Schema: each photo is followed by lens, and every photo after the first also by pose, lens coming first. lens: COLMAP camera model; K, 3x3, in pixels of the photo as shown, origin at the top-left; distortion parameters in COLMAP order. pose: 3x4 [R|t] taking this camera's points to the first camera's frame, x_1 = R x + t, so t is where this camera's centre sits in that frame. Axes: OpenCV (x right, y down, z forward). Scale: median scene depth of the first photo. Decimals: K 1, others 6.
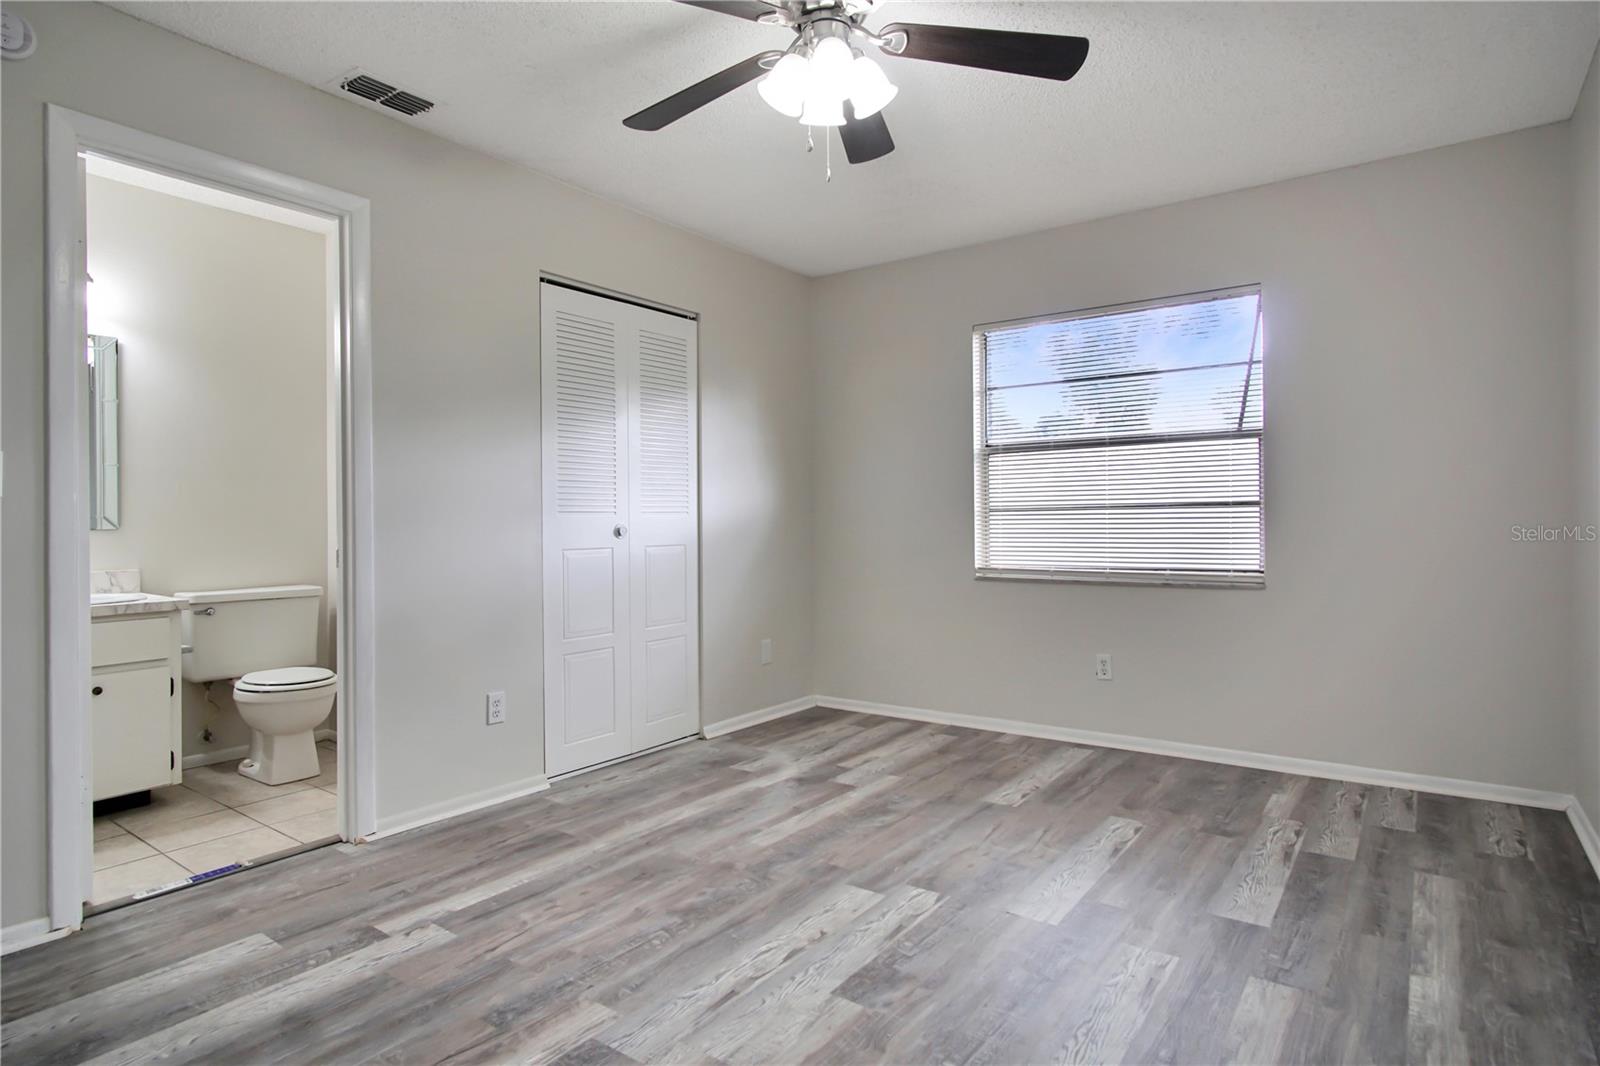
lens RADIAL K [[879.7, 0, 796.8], [0, 879.7, 527.1], [0, 0, 1]] dist [-0.036856, 0.013405]
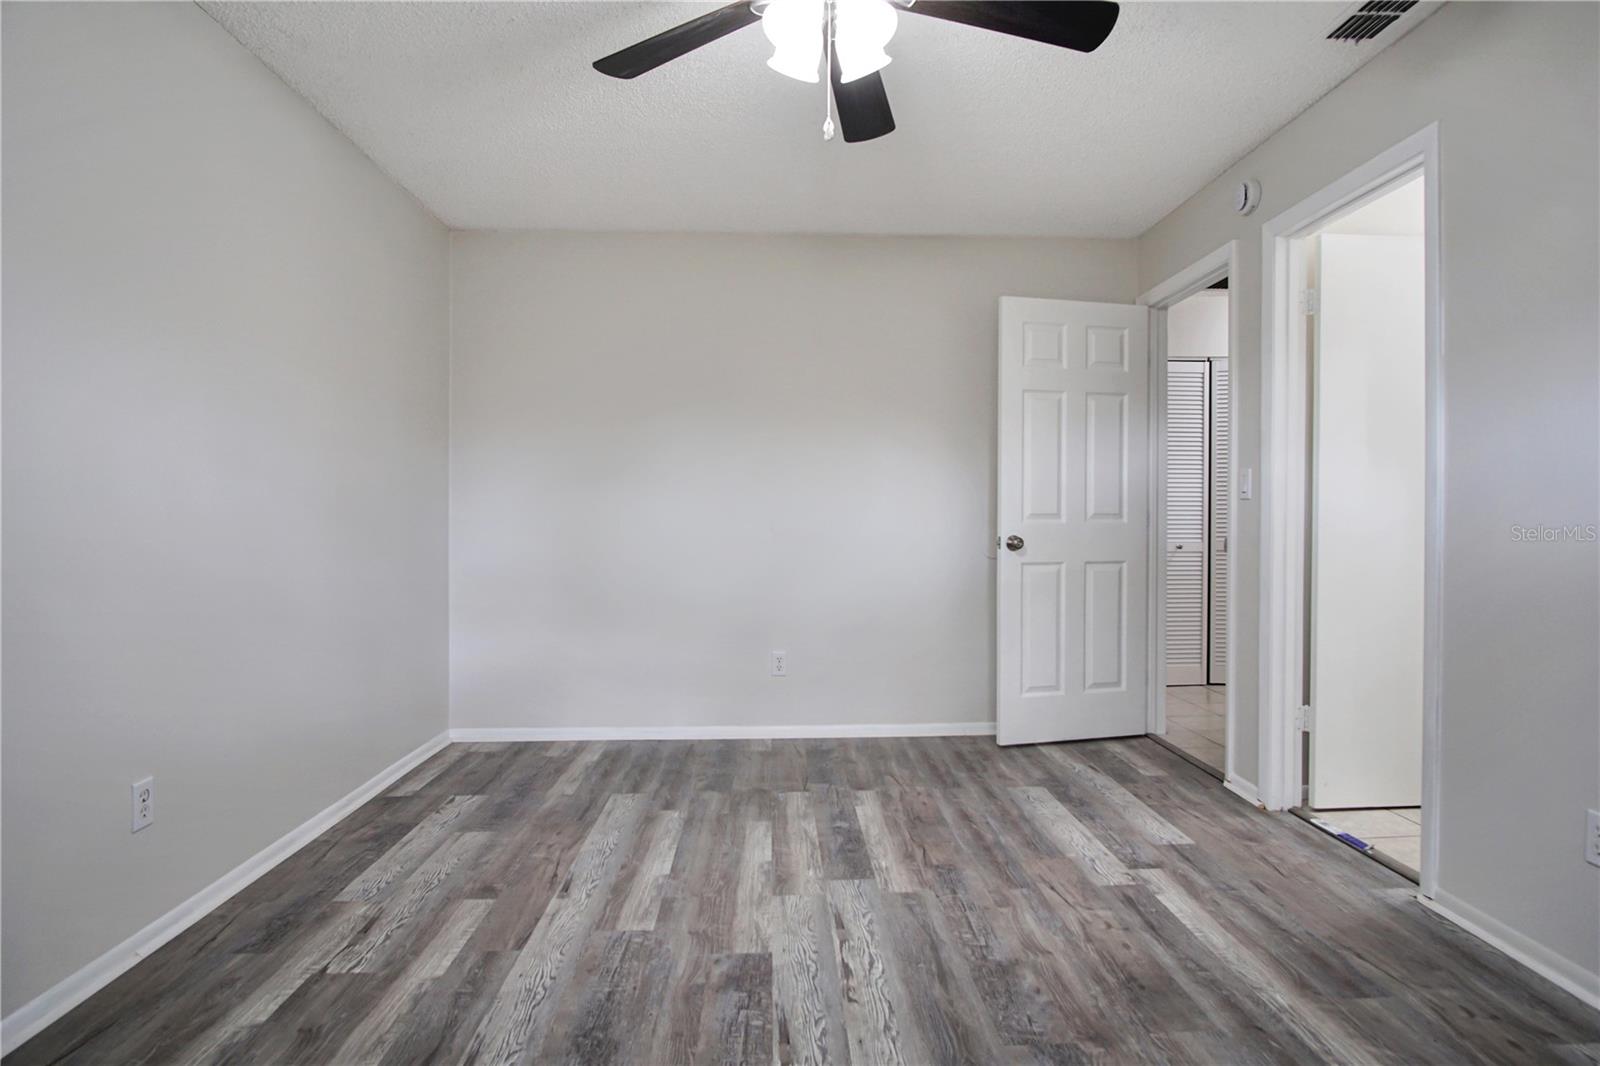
lens RADIAL K [[879.7, 0, 799.8], [0, 879.7, 526.7], [0, 0, 1]] dist [-0.036856, 0.013405]
pose [[-0.780362, 0.021658, -0.624953, 0.573832], [0.004330, 0.999563, 0.029234, -0.019098], [0.625313, 0.020107, -0.780115, 1.579005]]
